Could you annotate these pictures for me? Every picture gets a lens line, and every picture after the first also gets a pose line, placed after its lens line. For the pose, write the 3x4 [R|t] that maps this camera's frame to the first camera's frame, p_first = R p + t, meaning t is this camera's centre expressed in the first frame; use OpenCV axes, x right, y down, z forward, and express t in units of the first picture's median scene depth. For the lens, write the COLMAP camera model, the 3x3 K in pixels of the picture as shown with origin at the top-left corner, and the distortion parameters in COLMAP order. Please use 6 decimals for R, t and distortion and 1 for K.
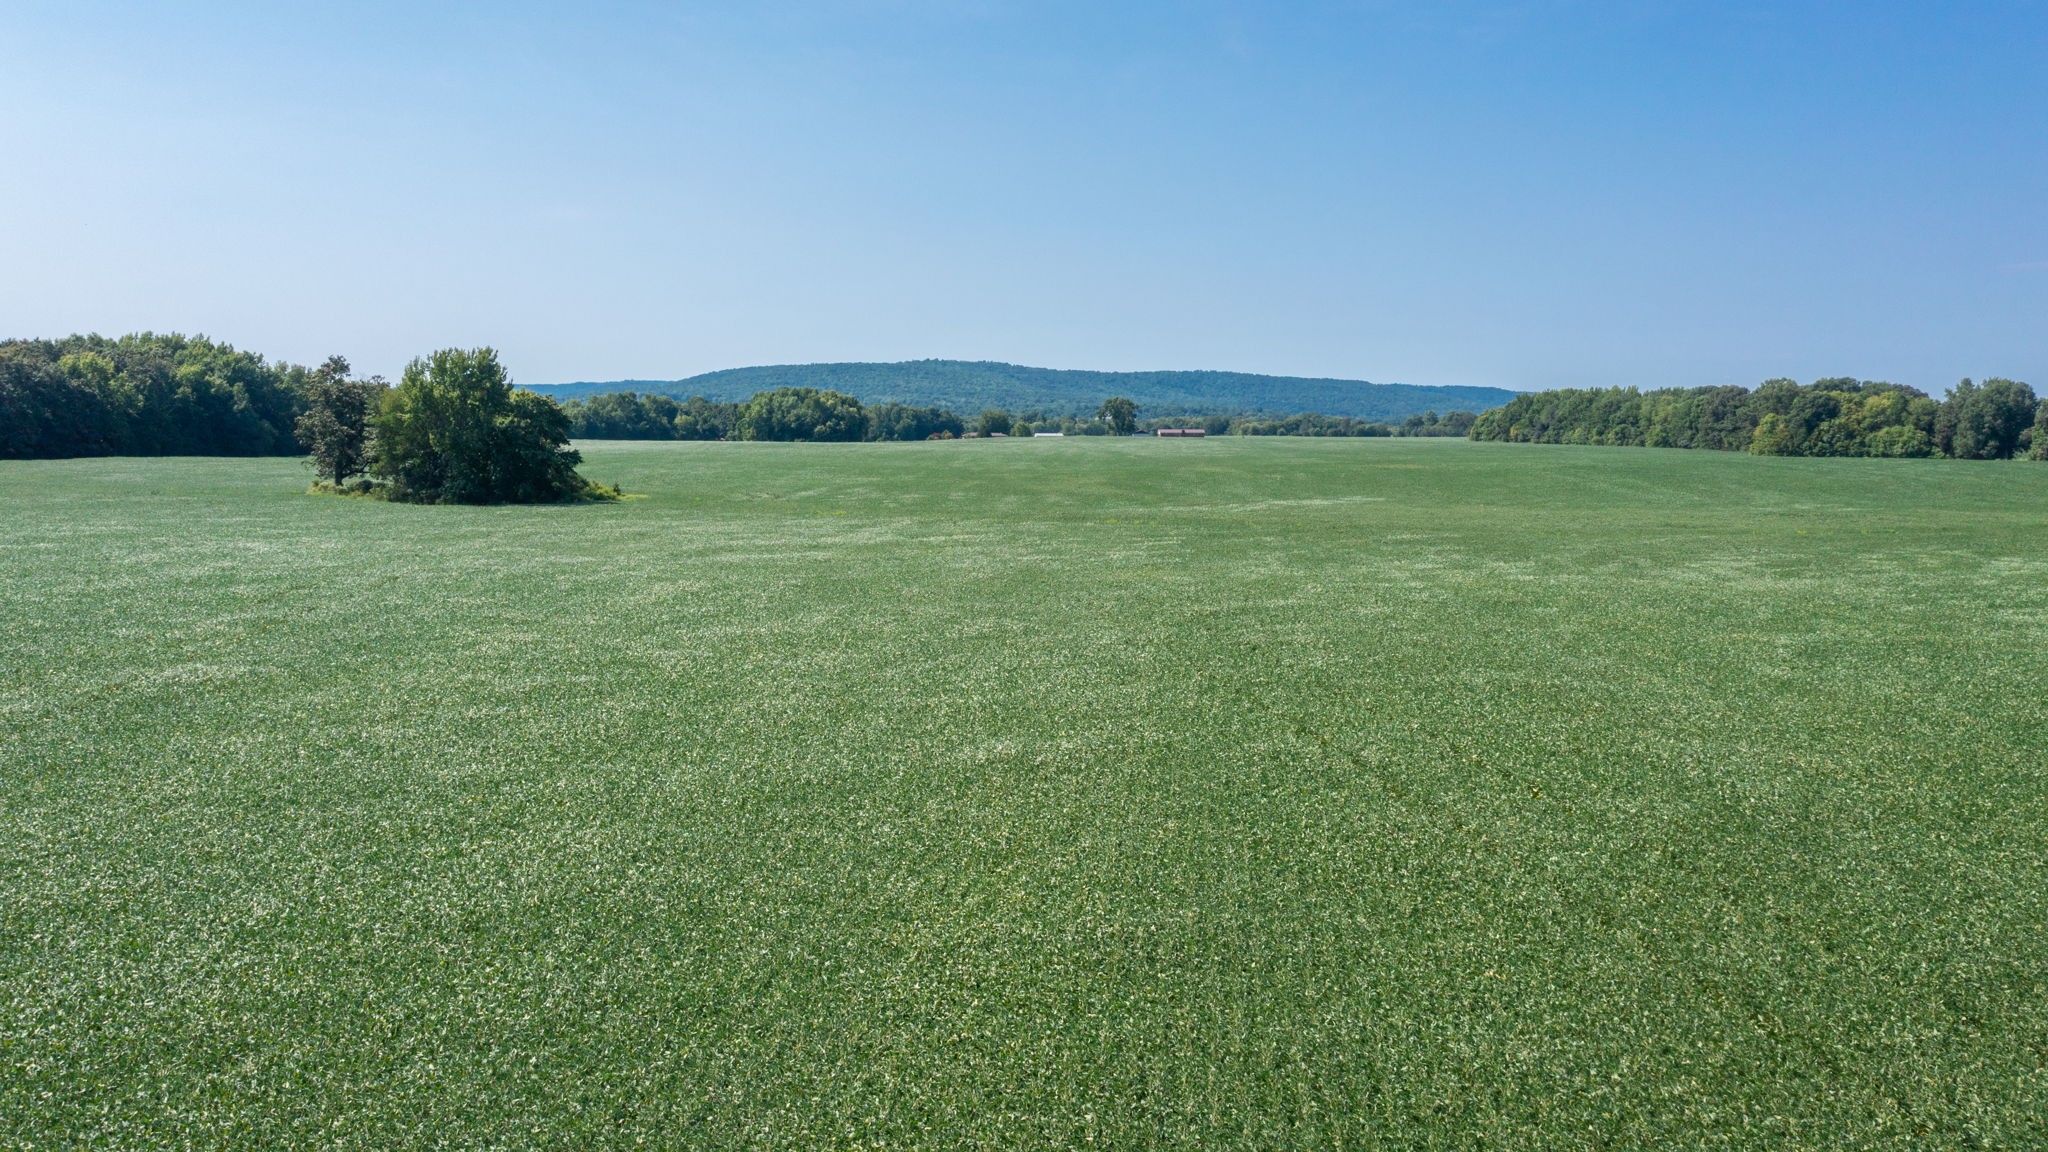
lens RADIAL K [[1628.0, 0, 1028.2], [0, 1628.0, 576.1], [0, 0, 1]] dist [-0.002949, 0.004124]
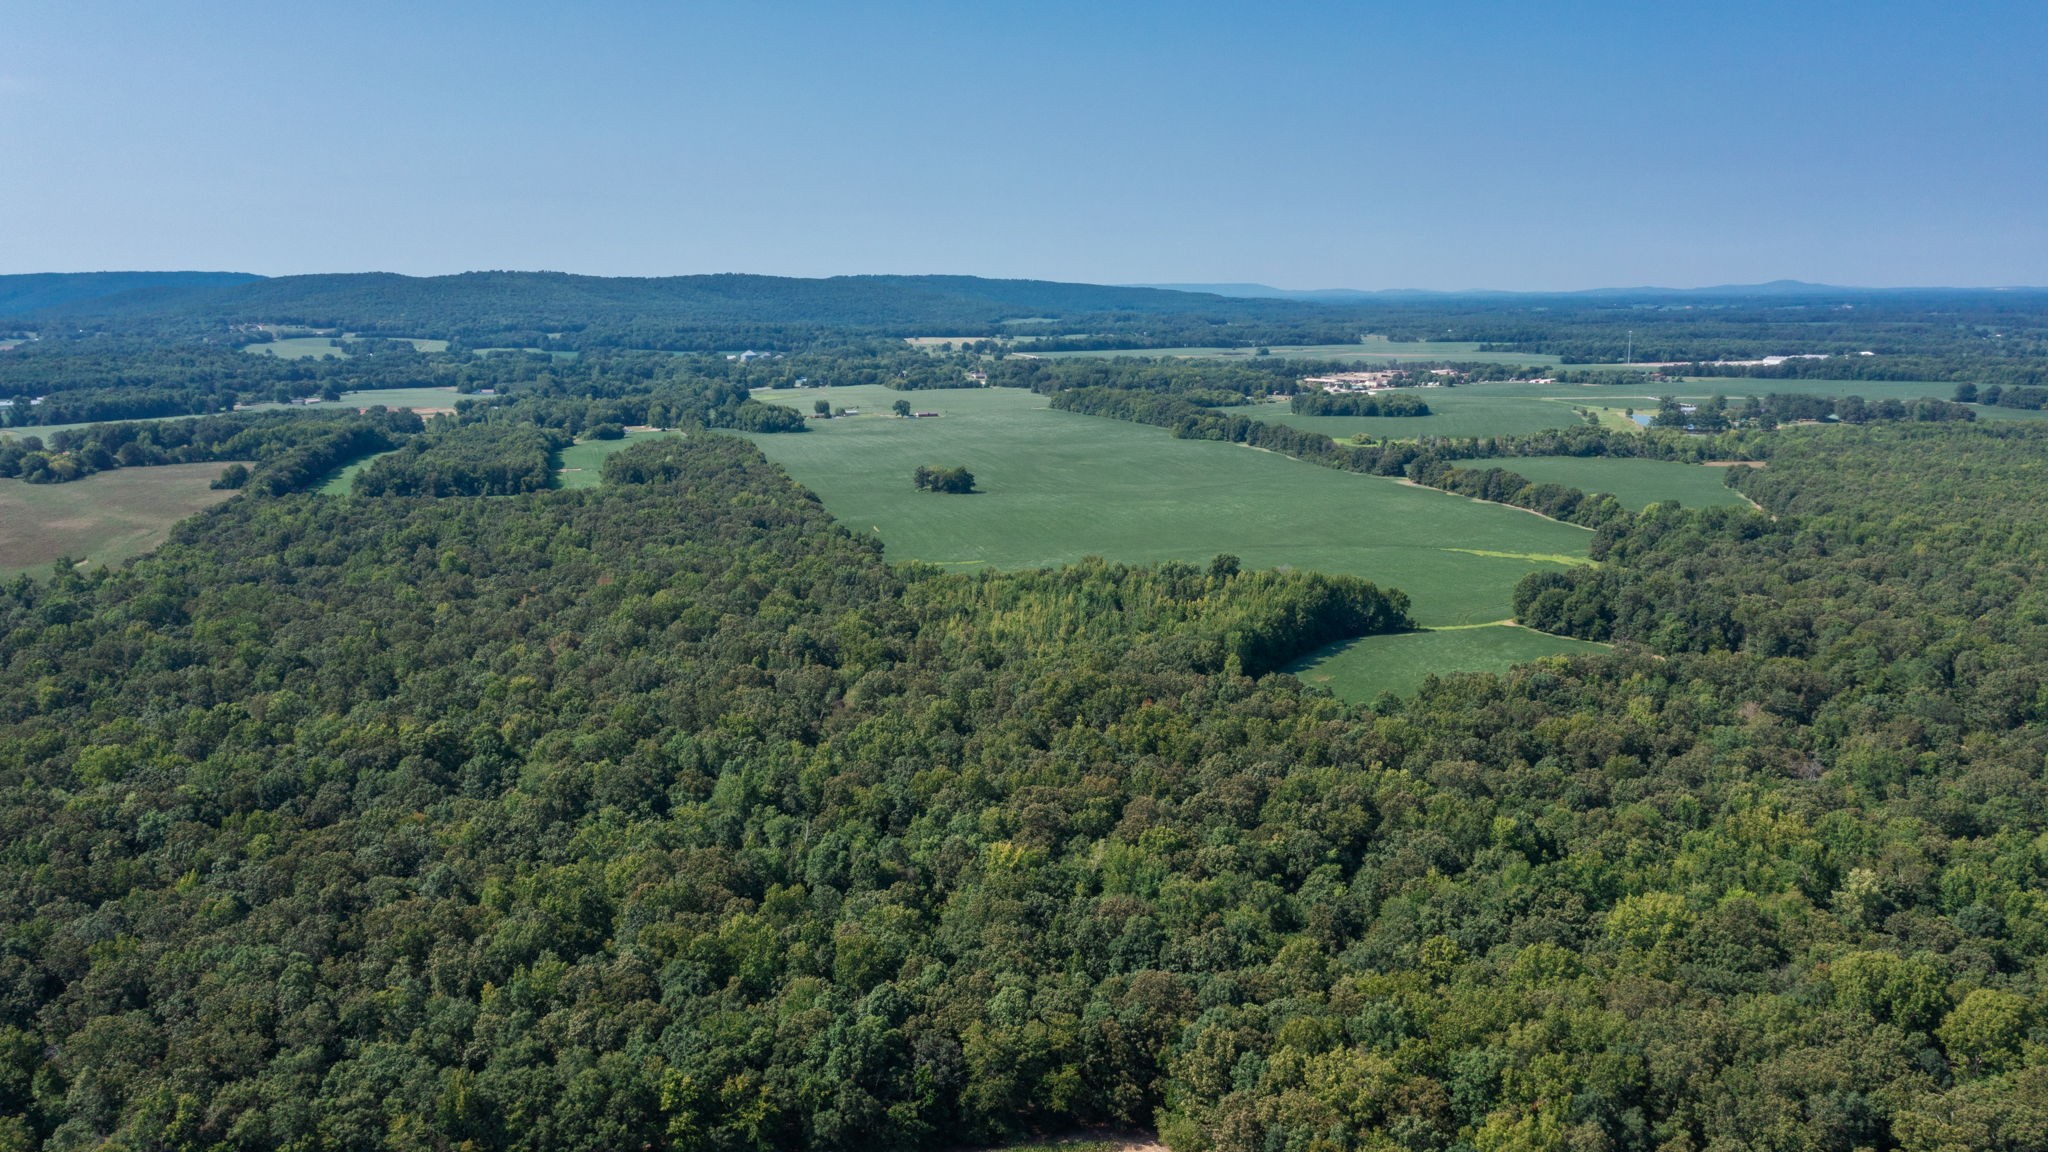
lens RADIAL K [[1628.0, 0, 1021.7], [0, 1628.0, 576.2], [0, 0, 1]] dist [-0.002949, 0.004124]
pose [[0.949187, -0.063273, 0.308287, -0.765170], [0.037996, 0.995455, 0.087323, -0.095549], [-0.312411, -0.071172, 0.947277, -1.789519]]
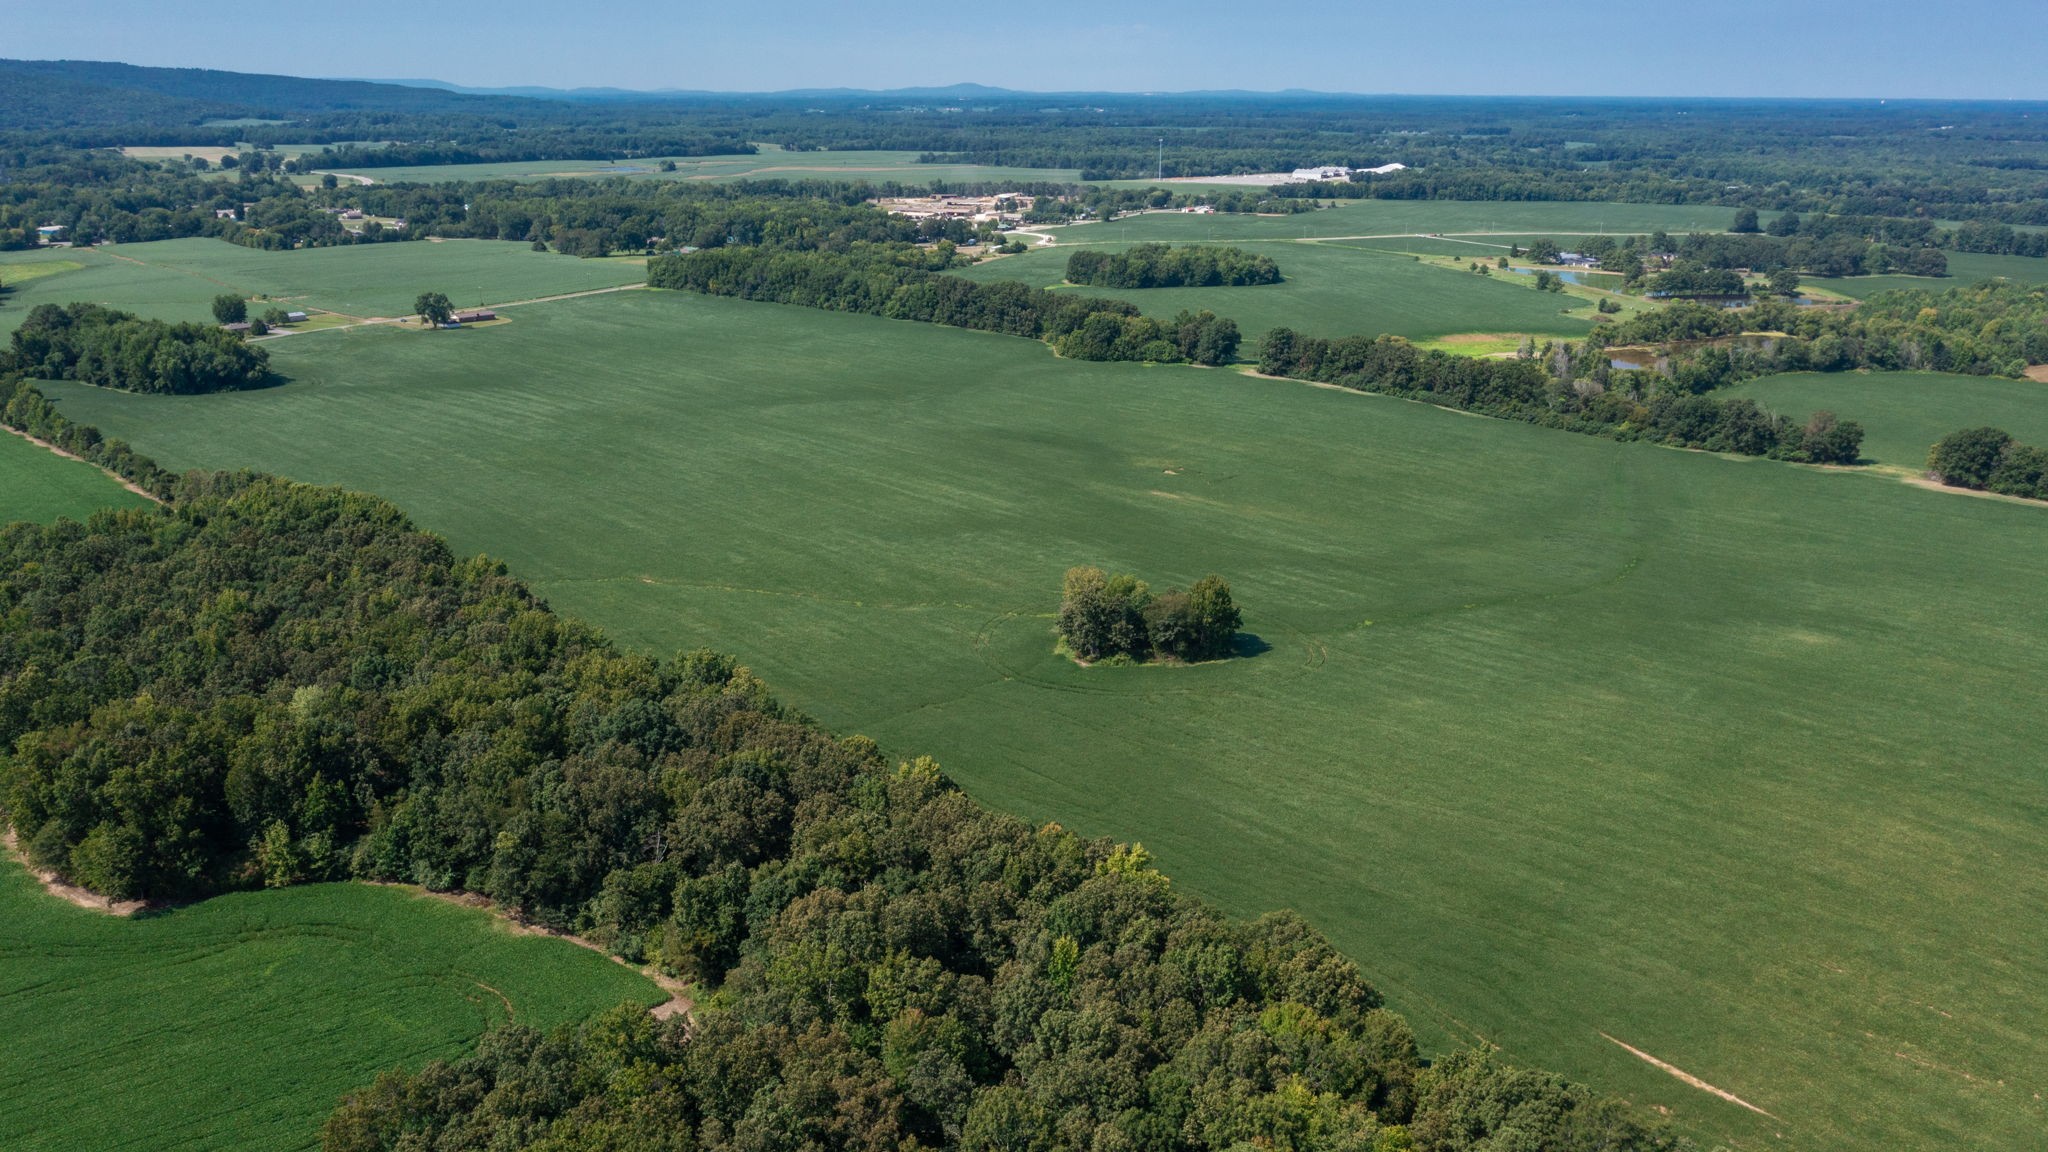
lens RADIAL K [[1628.0, 0, 1025.5], [0, 1628.0, 576.6], [0, 0, 1]] dist [-0.002949, 0.004124]
pose [[0.694532, -0.204974, 0.689646, -0.731149], [0.061824, 0.972015, 0.226637, -0.237311], [-0.716801, -0.114770, 0.687768, -0.064285]]
